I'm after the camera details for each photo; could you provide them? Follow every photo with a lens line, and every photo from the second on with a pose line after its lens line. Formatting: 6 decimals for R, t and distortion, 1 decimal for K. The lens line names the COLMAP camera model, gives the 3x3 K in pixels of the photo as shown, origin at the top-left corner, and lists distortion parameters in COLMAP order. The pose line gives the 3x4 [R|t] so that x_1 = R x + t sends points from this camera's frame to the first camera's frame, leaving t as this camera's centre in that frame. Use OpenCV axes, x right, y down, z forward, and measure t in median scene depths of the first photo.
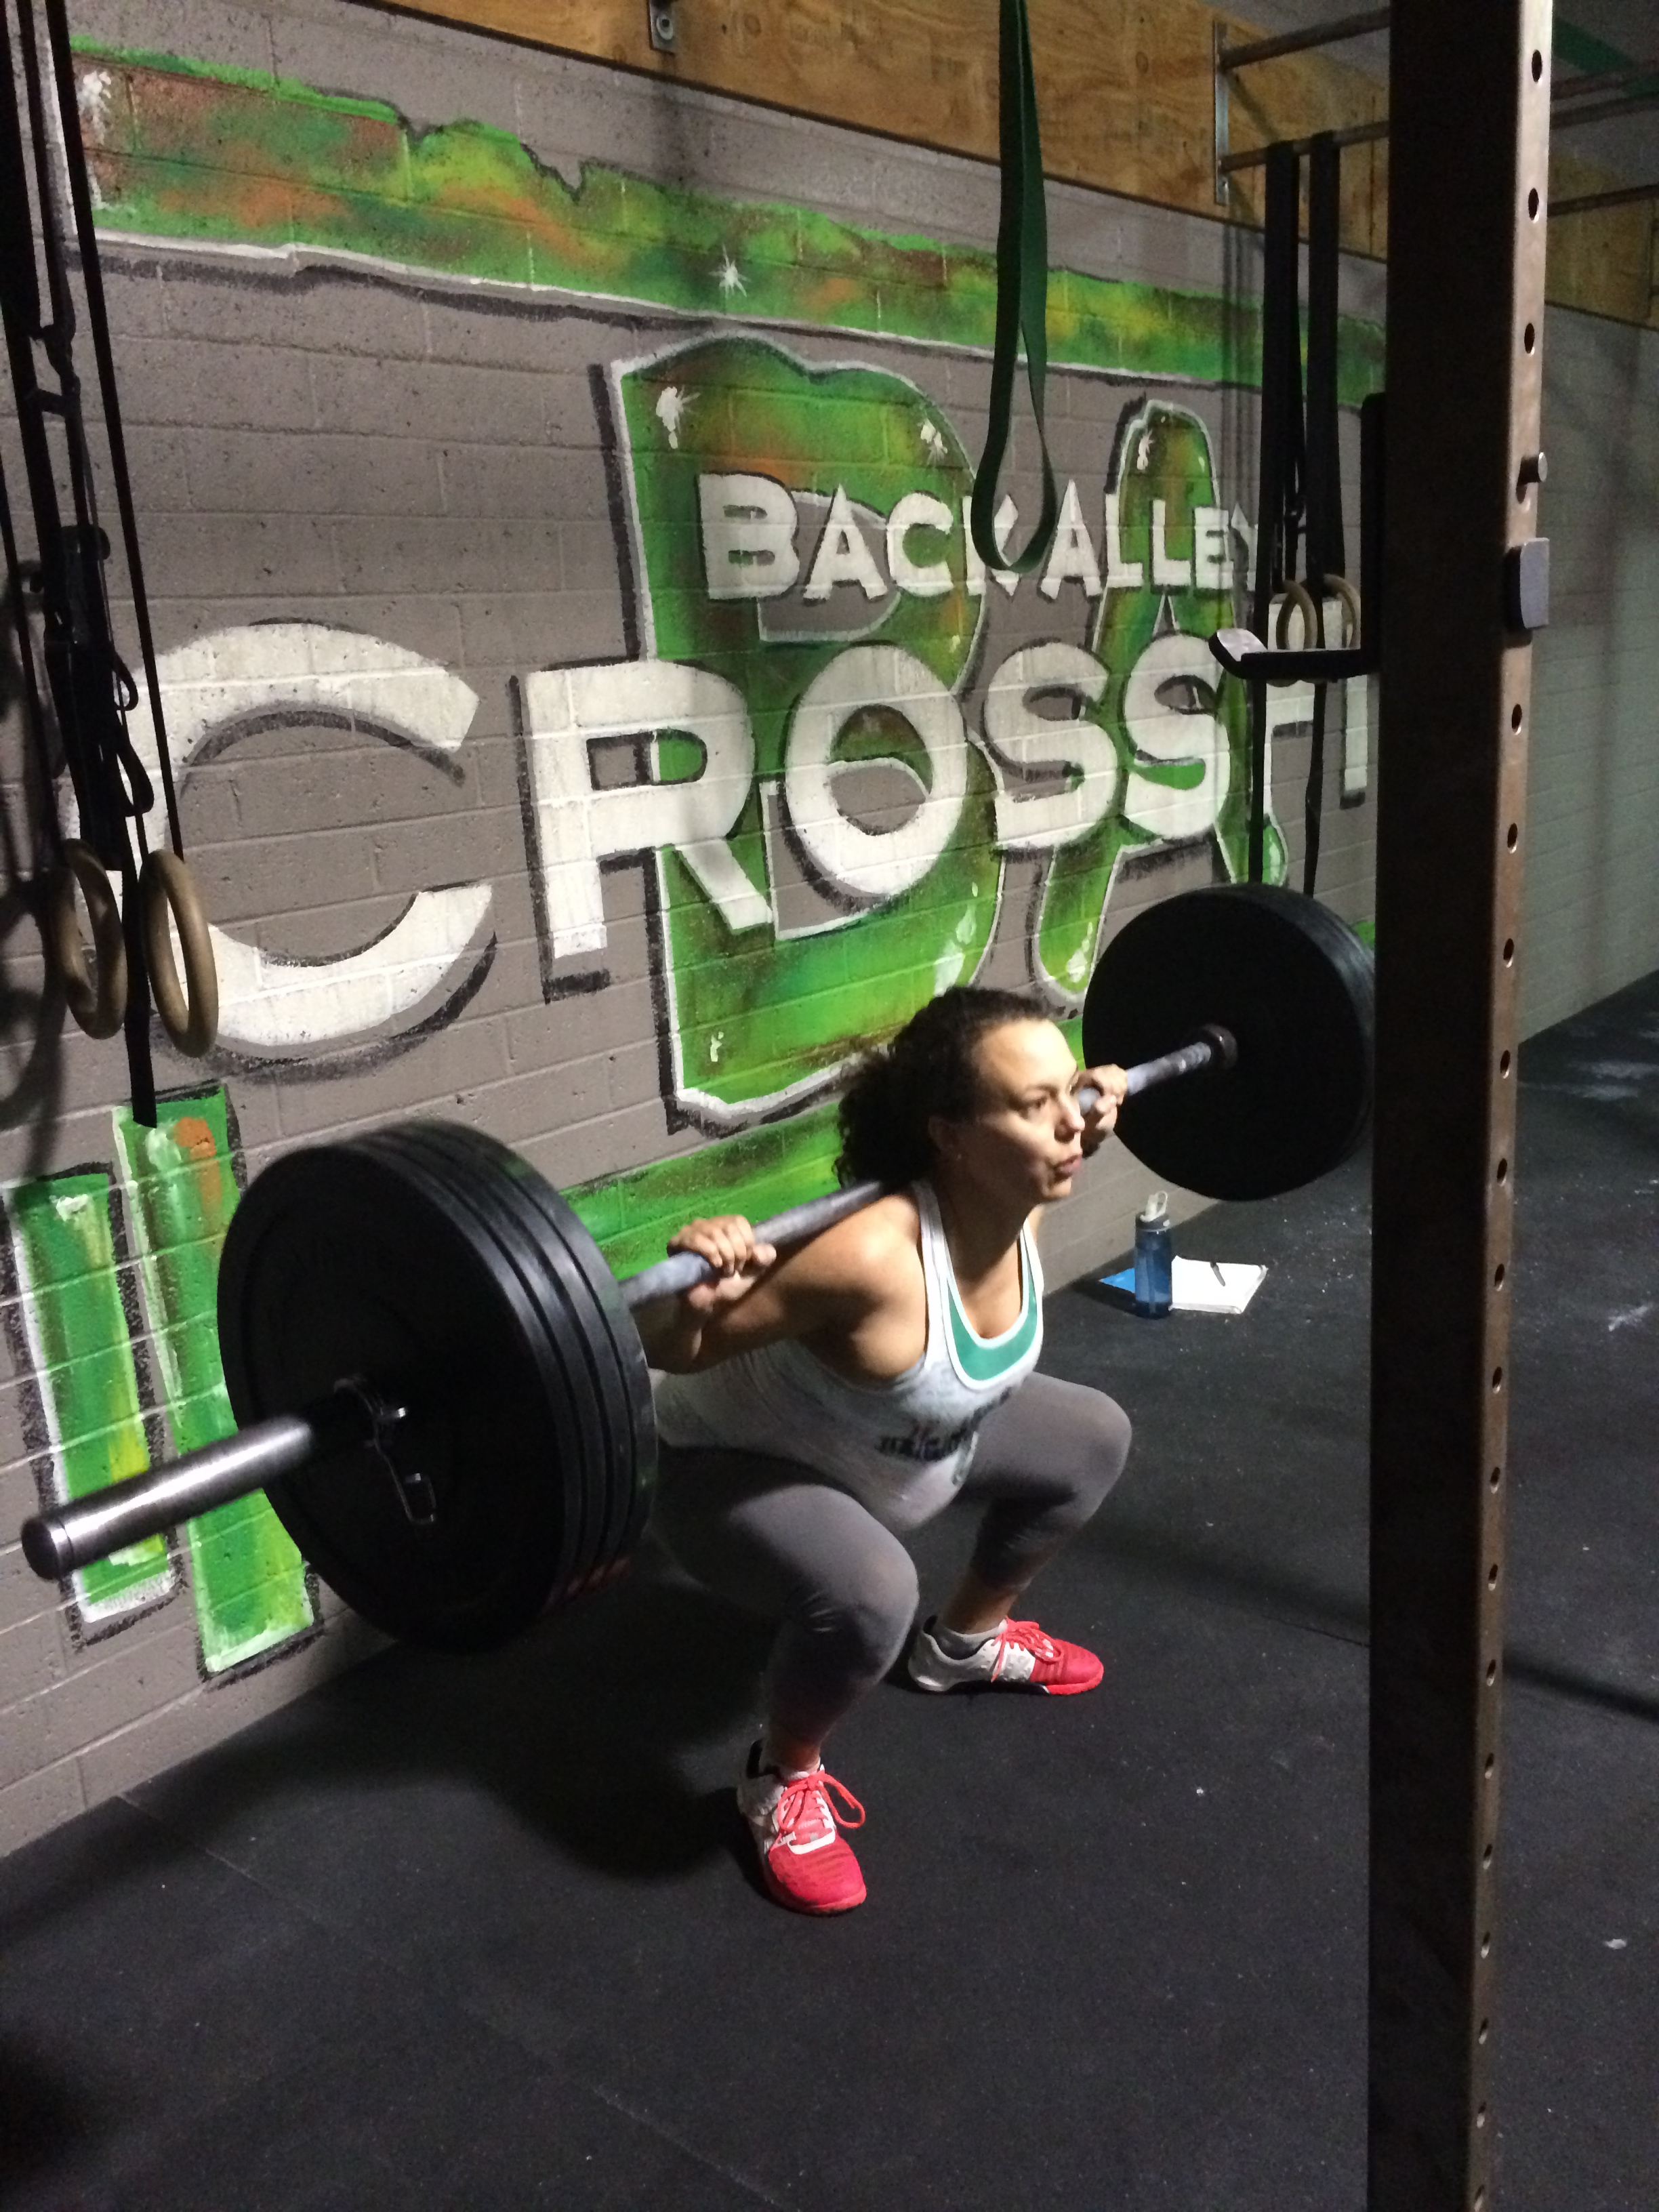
lens RADIAL K [[1881.4, 0, 834.3], [0, 1881.4, 1116.3], [0, 0, 1]] dist [0.091381, -0.128177]
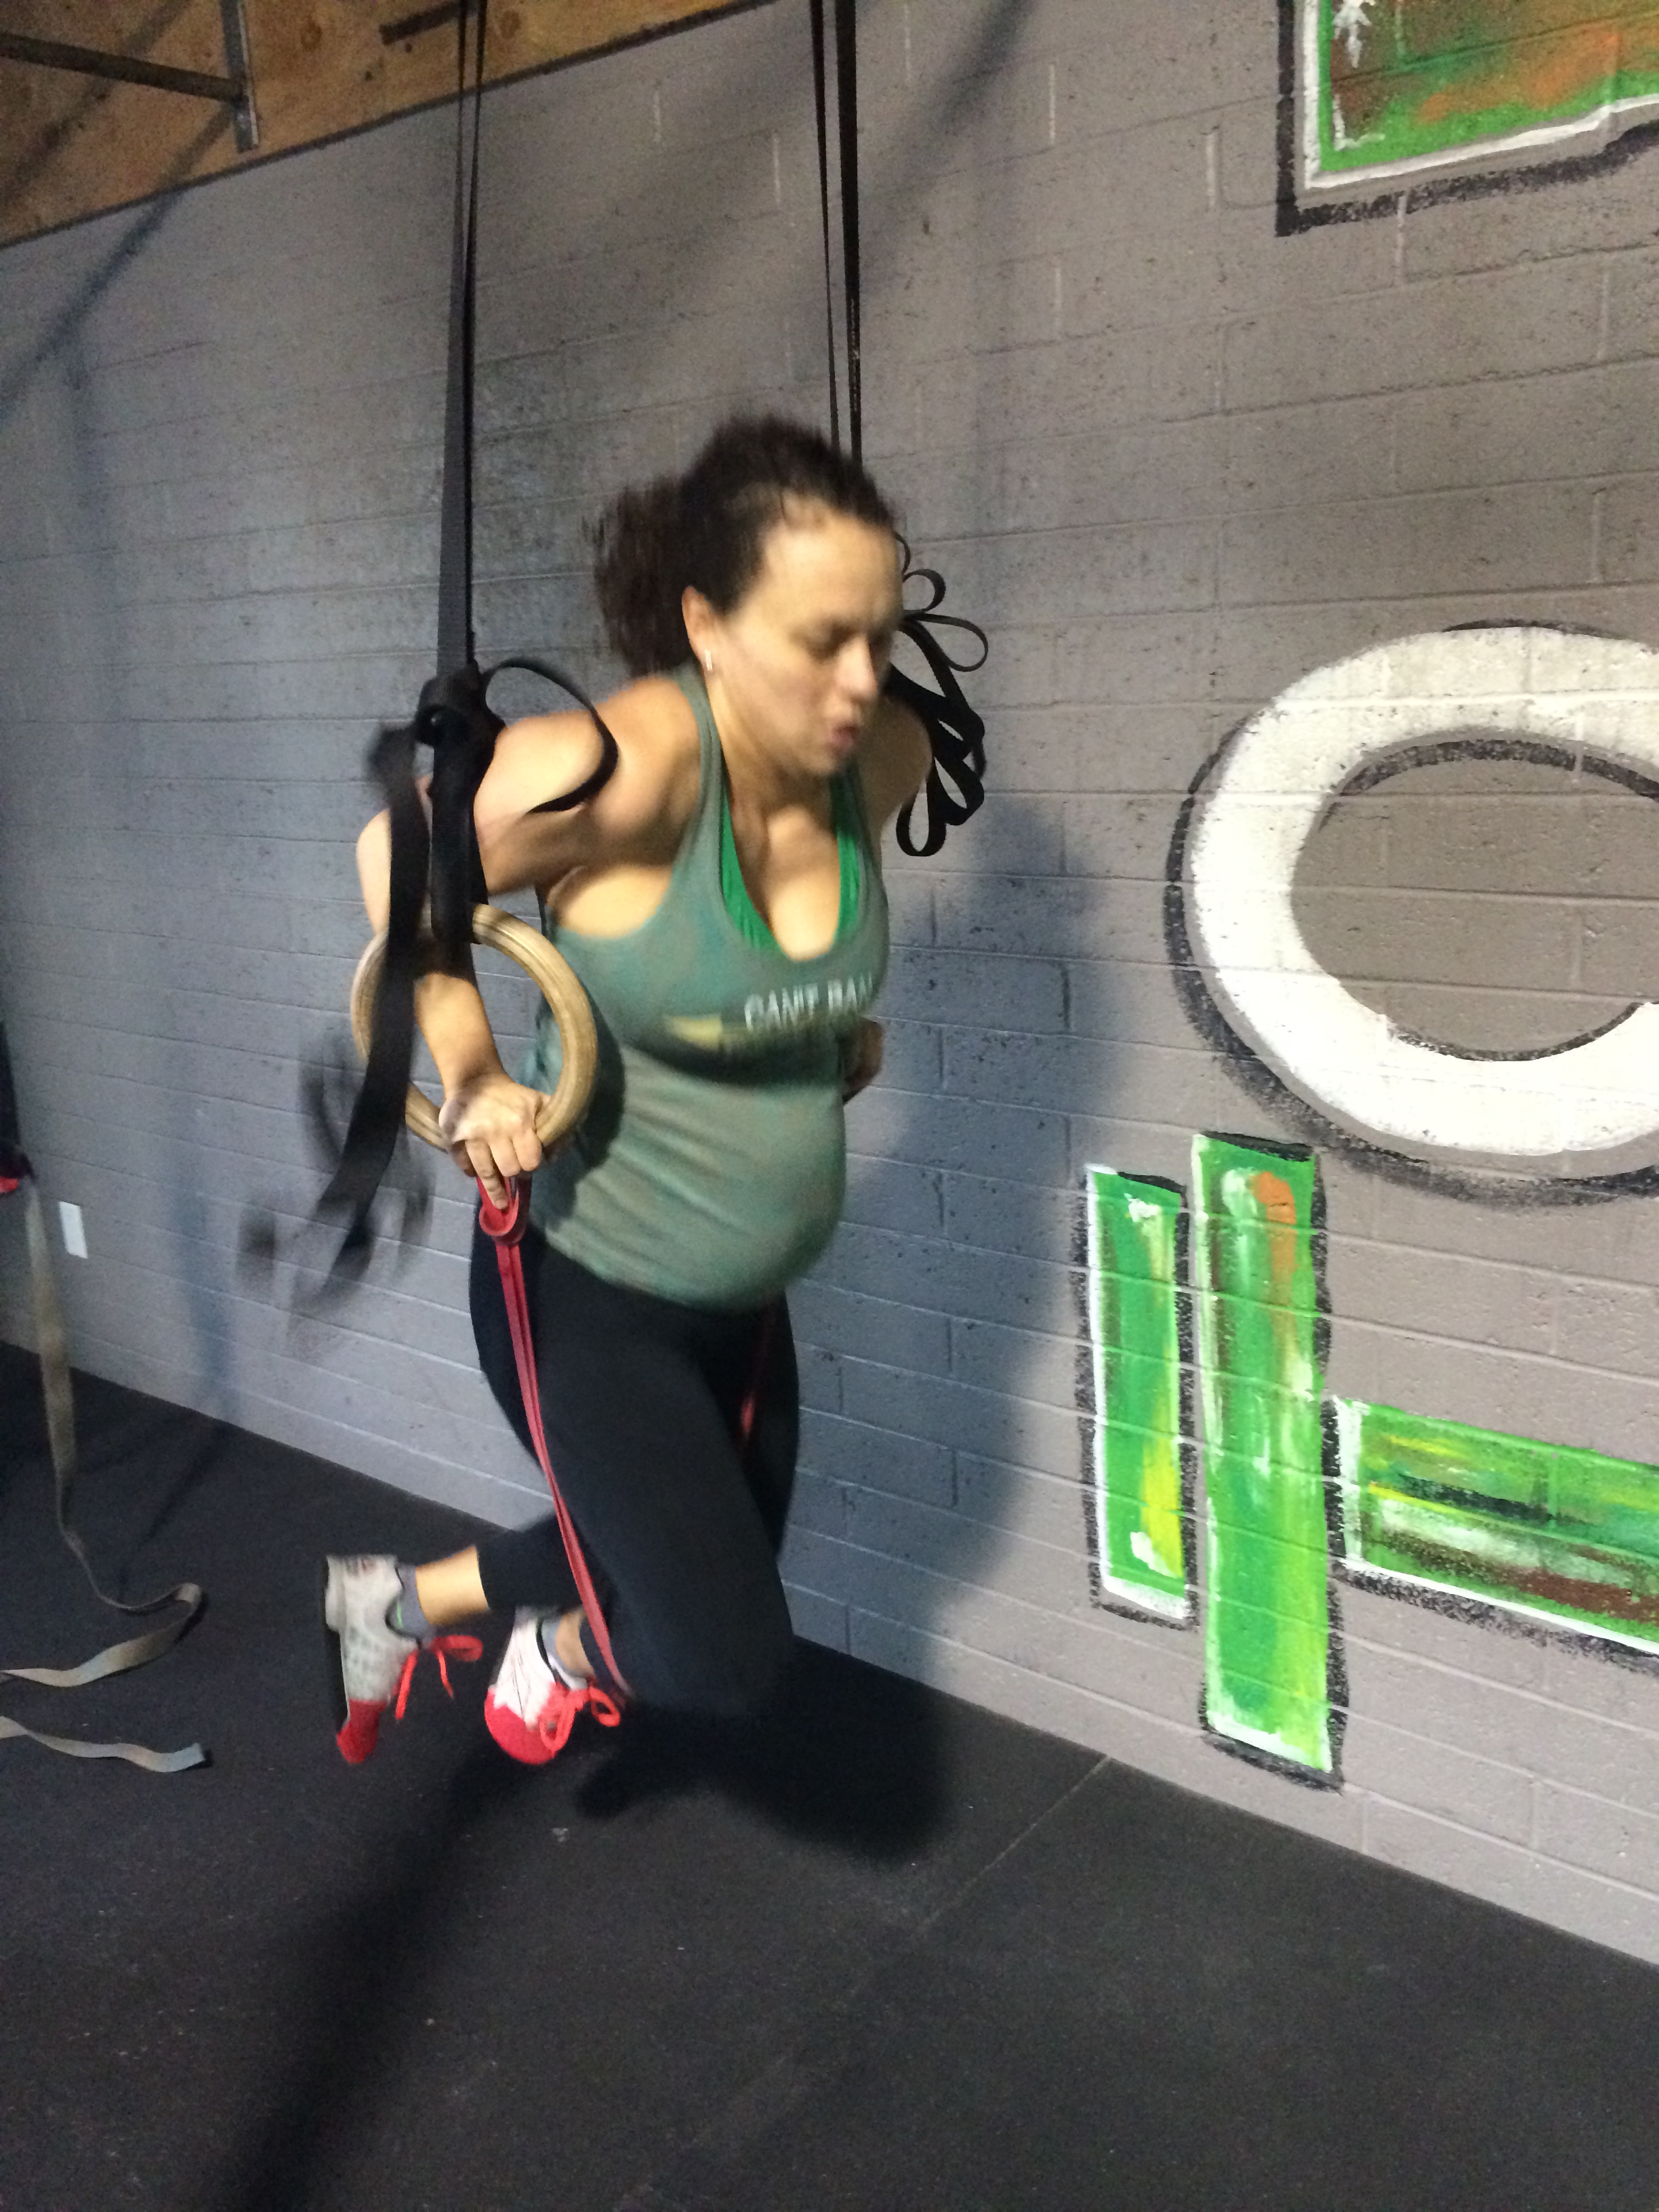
lens RADIAL K [[1881.4, 0, 834.3], [0, 1881.4, 1116.3], [0, 0, 1]] dist [0.091381, -0.128177]
pose [[0.009494, 0.300098, -0.953861, 0.422434], [-0.197577, 0.935661, 0.292406, -0.204196], [0.980241, 0.185685, 0.068176, 0.595791]]
